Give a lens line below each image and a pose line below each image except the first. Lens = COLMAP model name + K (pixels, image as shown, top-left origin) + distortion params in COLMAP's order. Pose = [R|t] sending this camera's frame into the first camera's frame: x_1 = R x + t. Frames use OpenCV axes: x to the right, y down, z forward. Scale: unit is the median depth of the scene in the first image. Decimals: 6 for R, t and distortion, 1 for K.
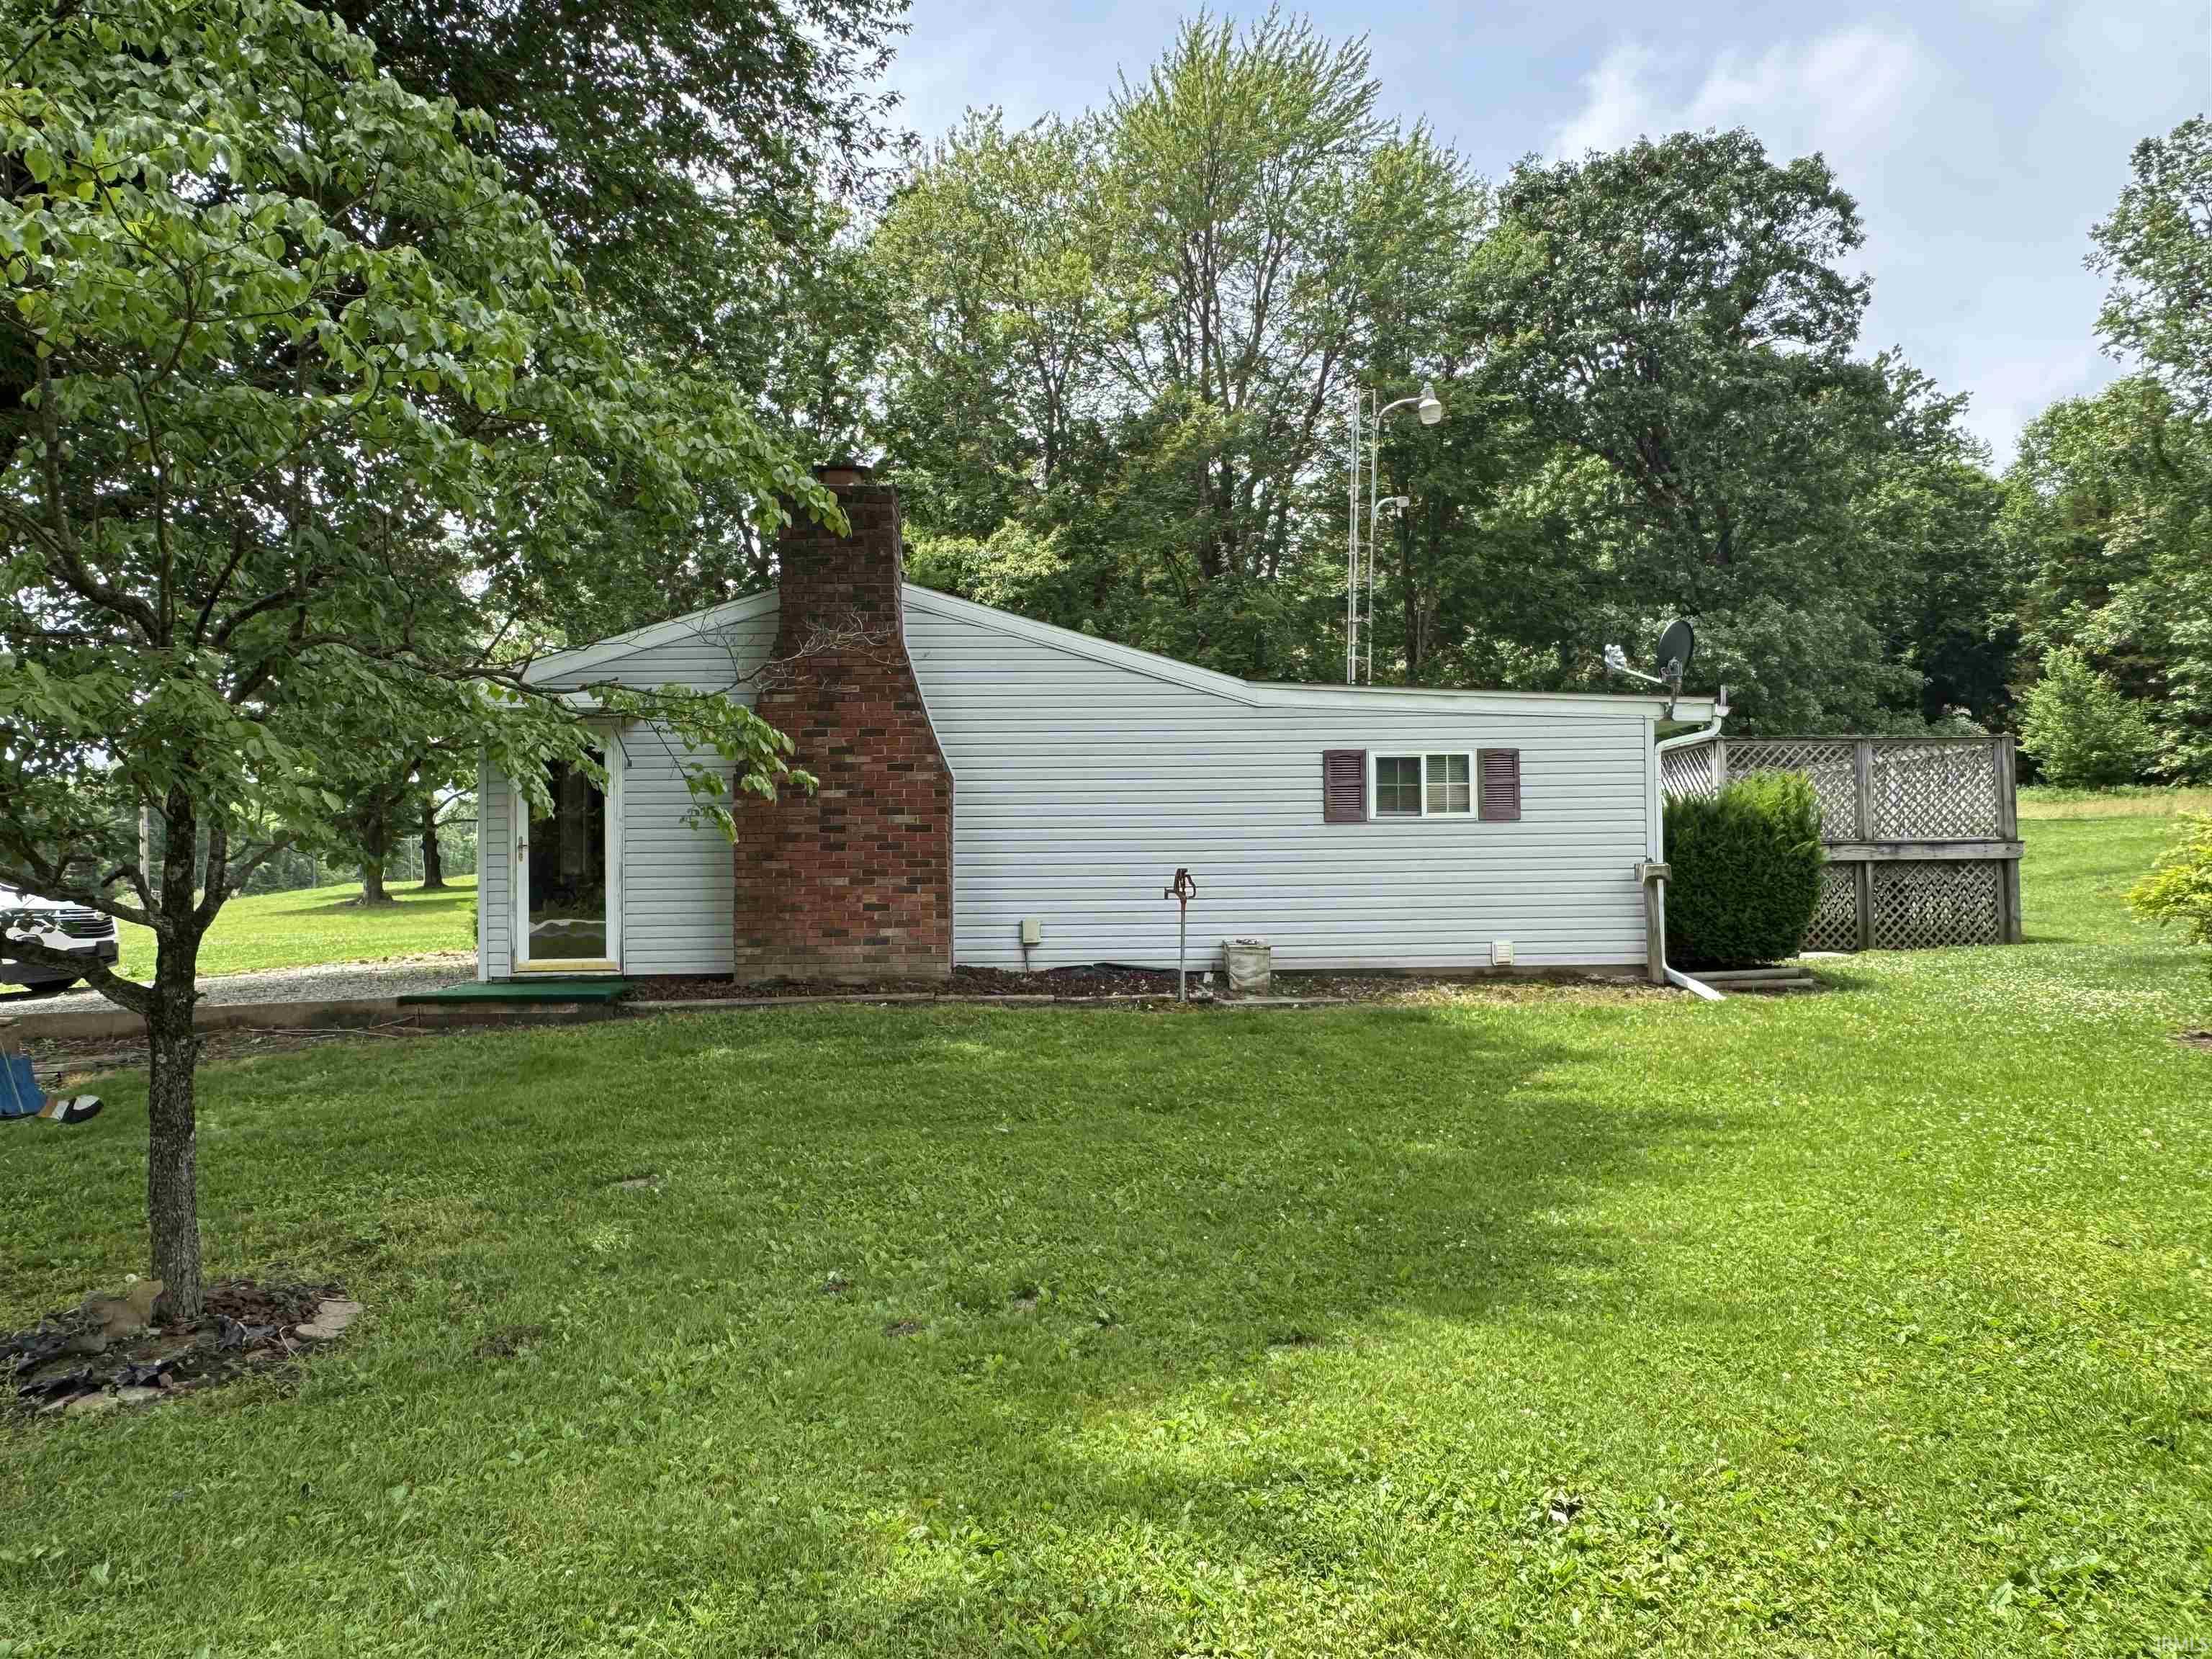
lens RADIAL K [[1538.7, 0, 1107.9], [0, 1538.7, 830.8], [0, 0, 1]] dist [0.021830, -0.013835]
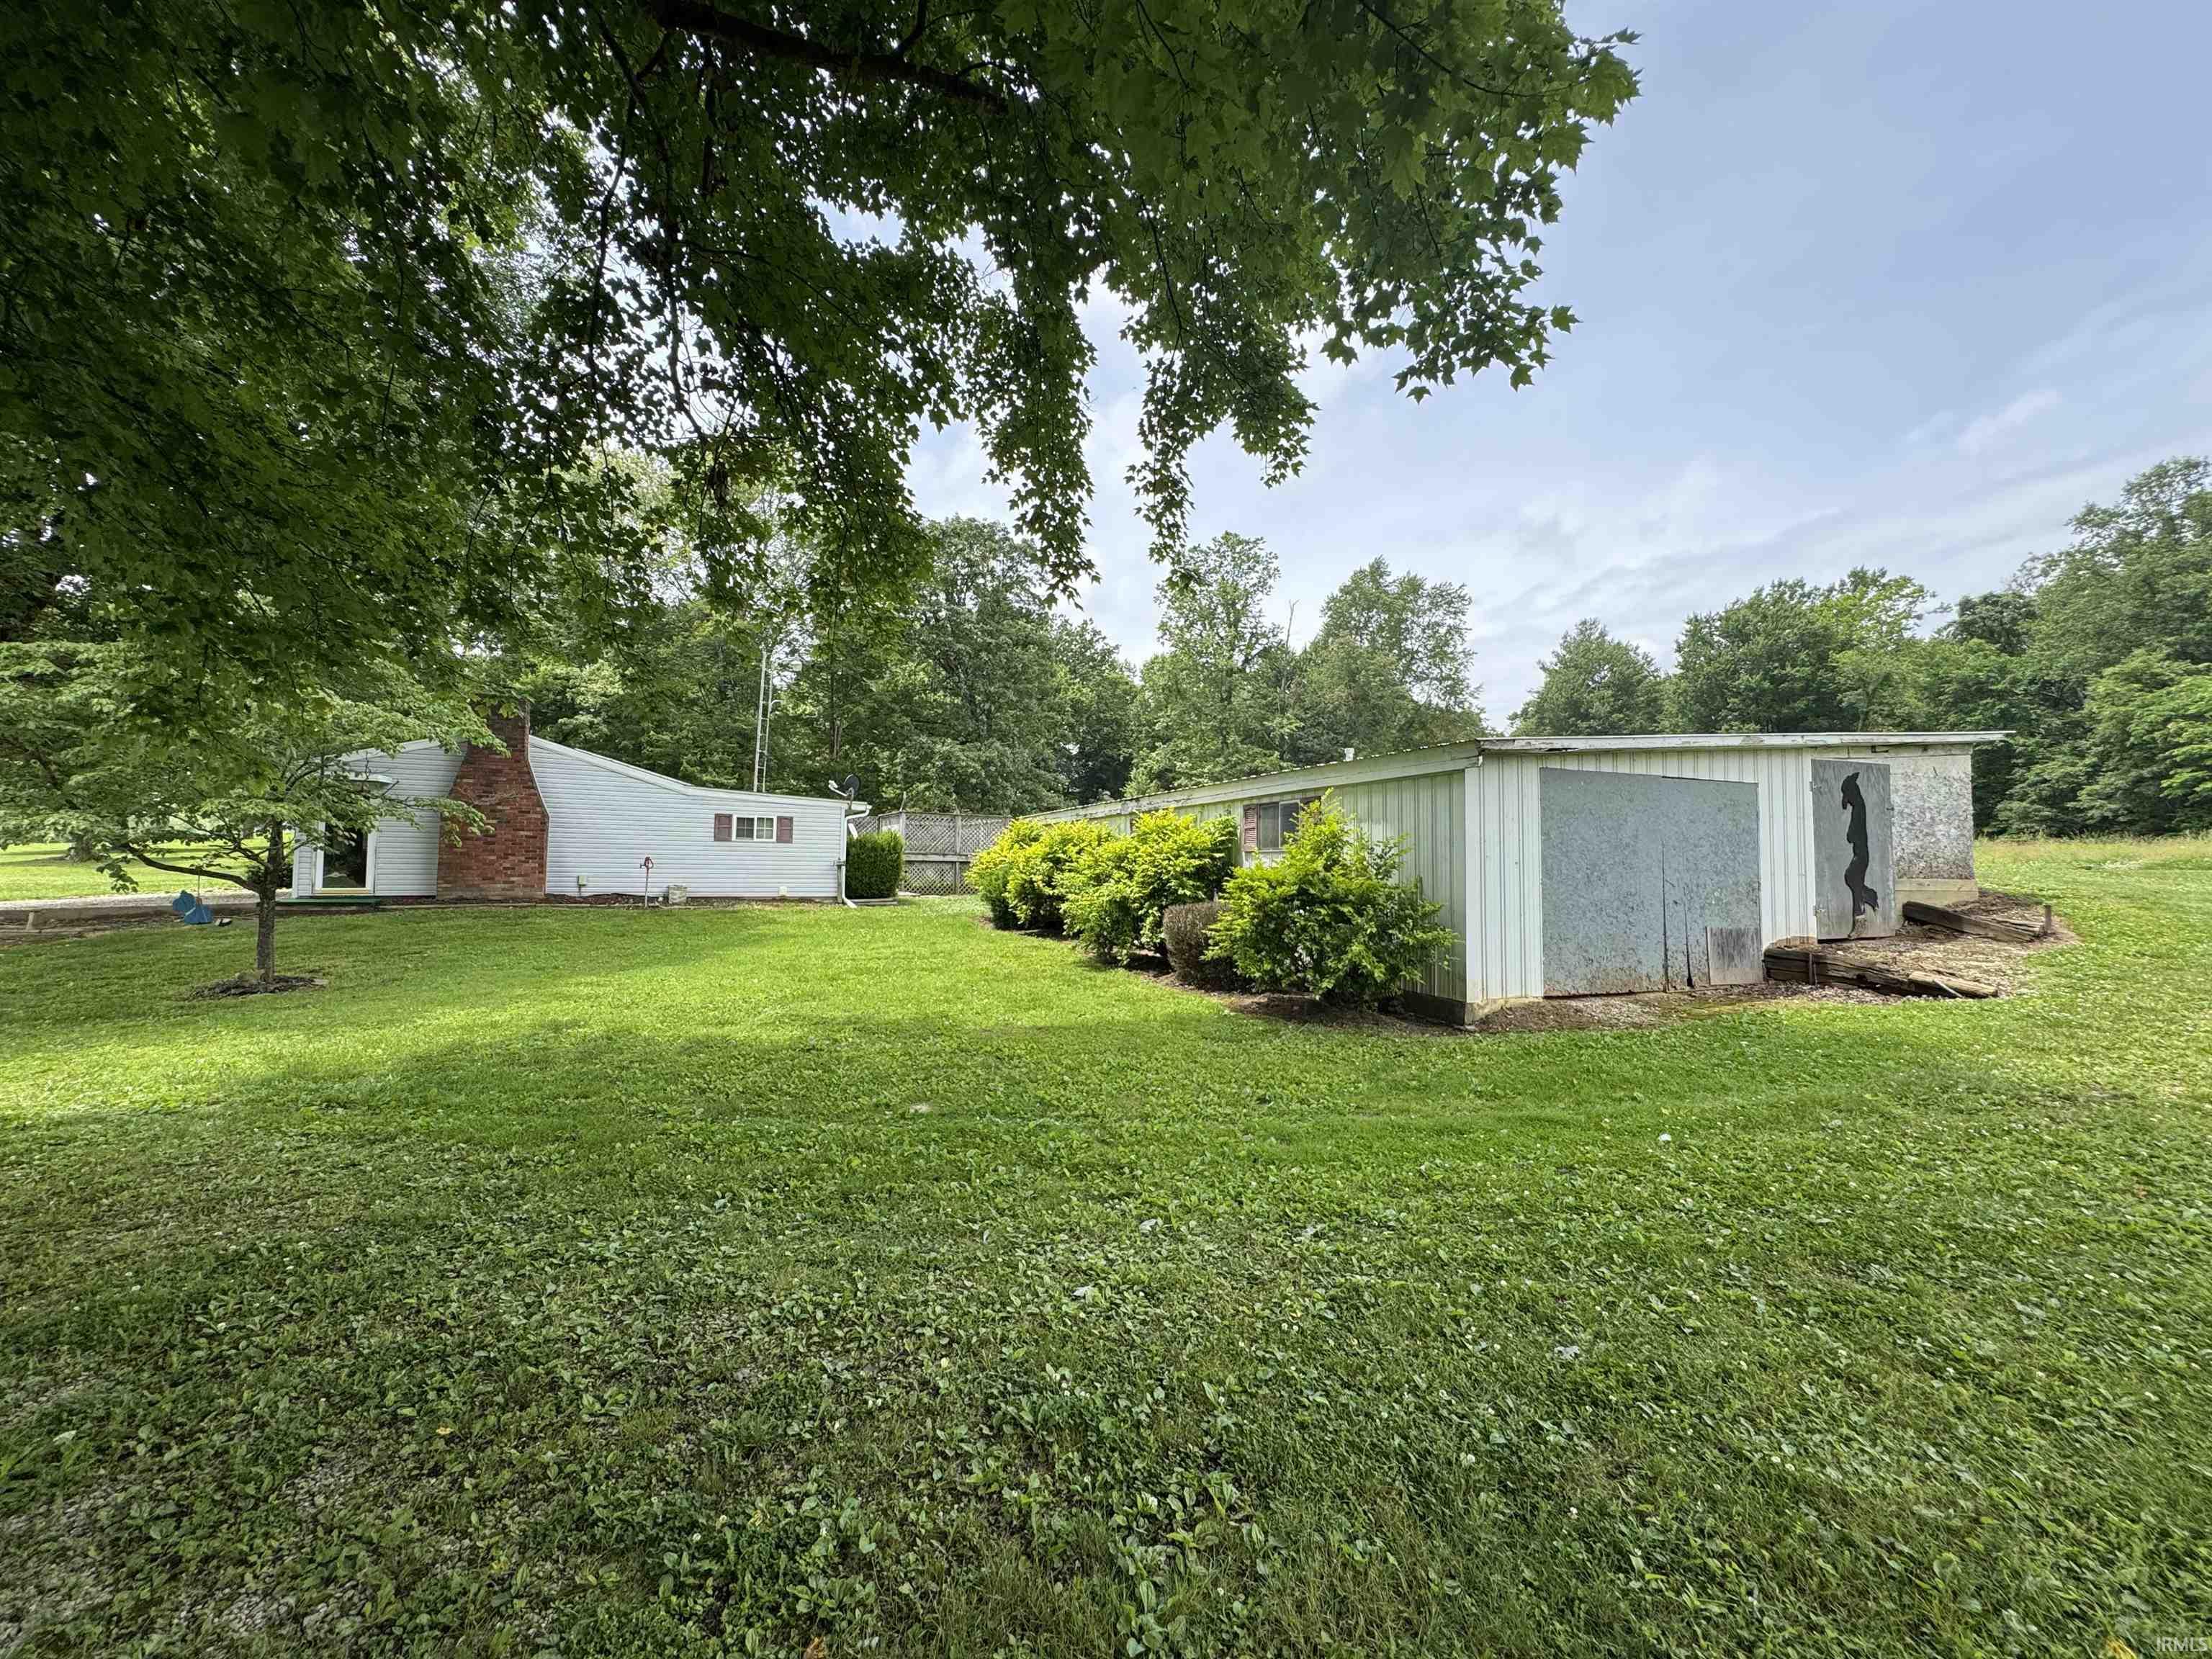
lens RADIAL K [[882.3, 0, 1096.6], [0, 882.3, 829.1], [0, 0, 1]] dist [0.000196, -0.001284]
pose [[0.901824, 0.046088, 0.429638, 0.081915], [-0.042763, 0.998934, -0.017397, -0.027132], [-0.429981, -0.002684, 0.902834, -0.636700]]
